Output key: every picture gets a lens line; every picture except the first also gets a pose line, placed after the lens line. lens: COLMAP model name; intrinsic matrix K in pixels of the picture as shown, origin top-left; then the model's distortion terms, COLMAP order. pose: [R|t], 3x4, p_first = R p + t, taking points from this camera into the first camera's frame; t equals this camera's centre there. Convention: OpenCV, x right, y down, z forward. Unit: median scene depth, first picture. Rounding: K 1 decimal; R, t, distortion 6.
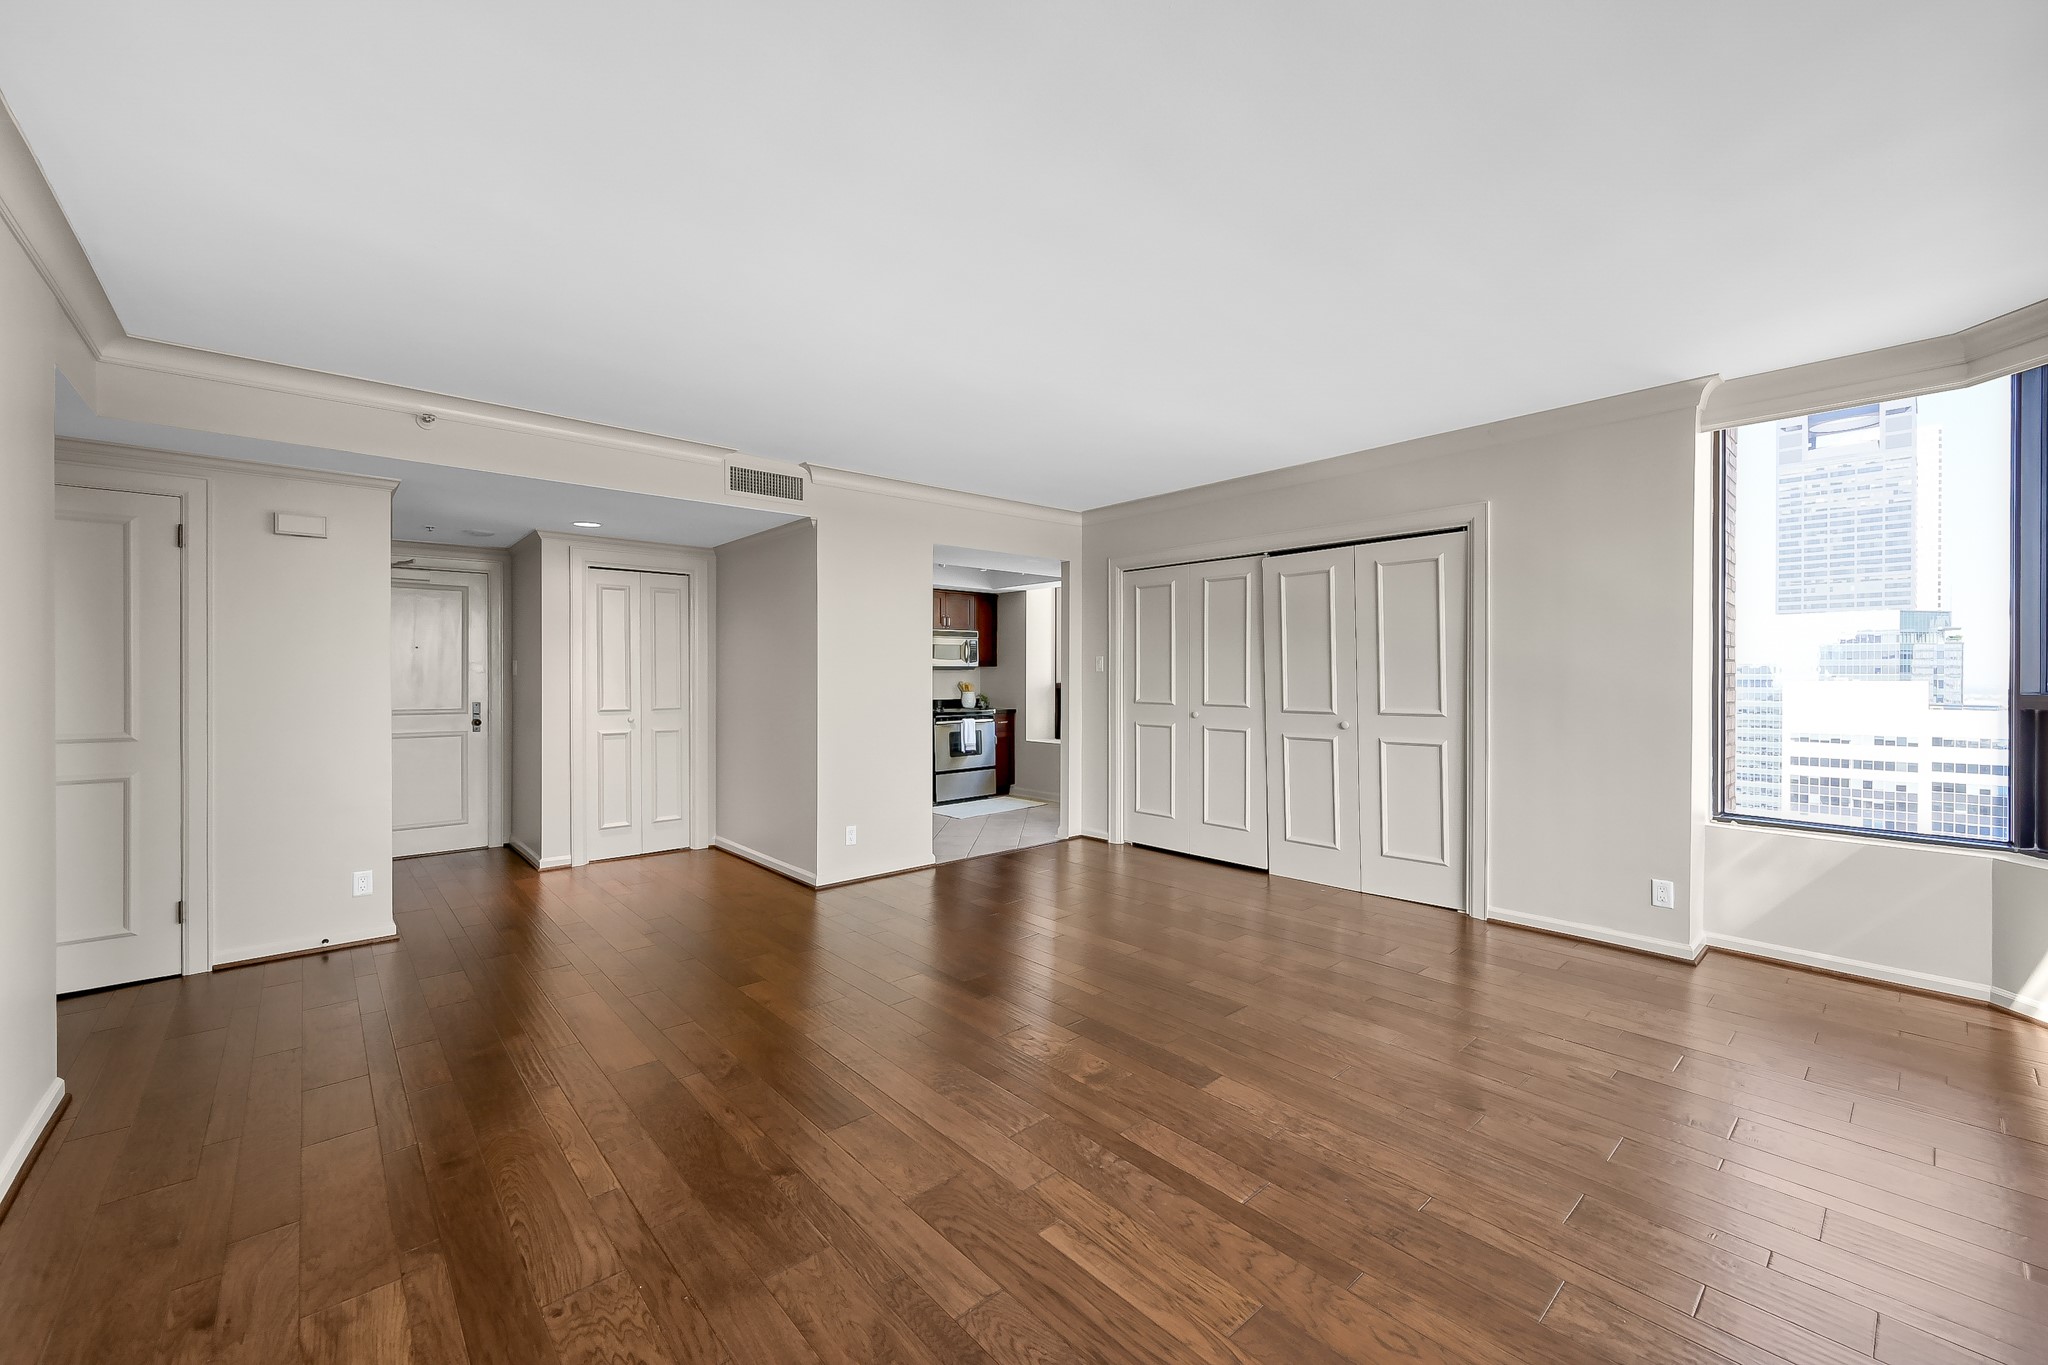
lens RADIAL K [[819.2, 0, 1028.8], [0, 819.2, 688.0], [0, 0, 1]] dist [-0.000906, 0.000716]
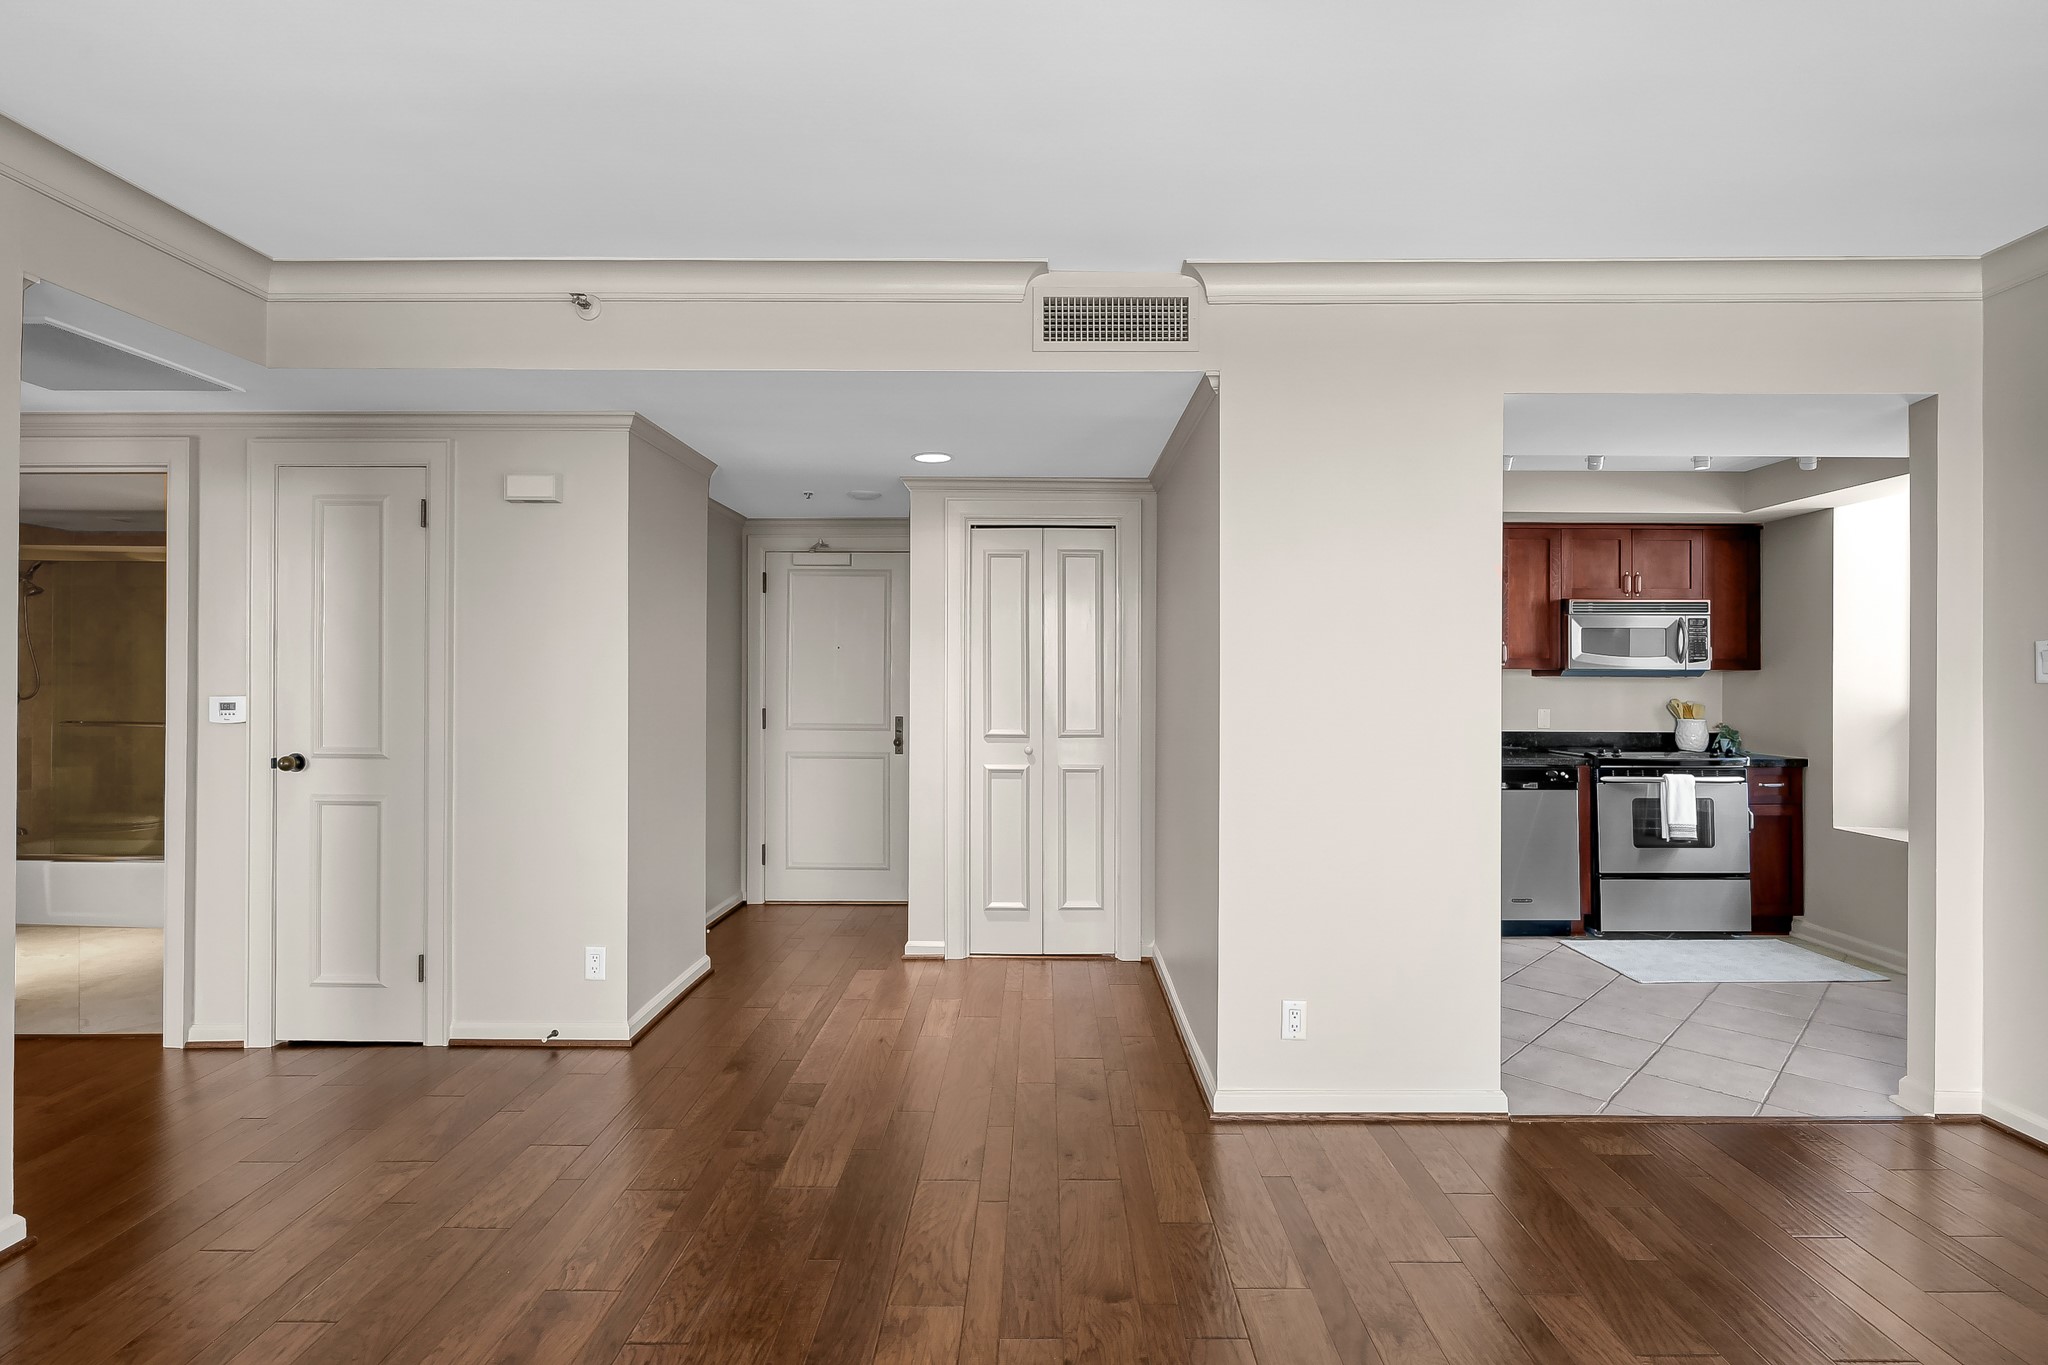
lens RADIAL K [[961.0, 0, 1034.2], [0, 961.0, 673.9], [0, 0, 1]] dist [-0.001117, 0.000029]
pose [[0.736762, -0.001585, -0.676151, 0.033092], [-0.016023, 0.999676, -0.019803, -0.005817], [0.675963, 0.025424, 0.736497, 0.304141]]
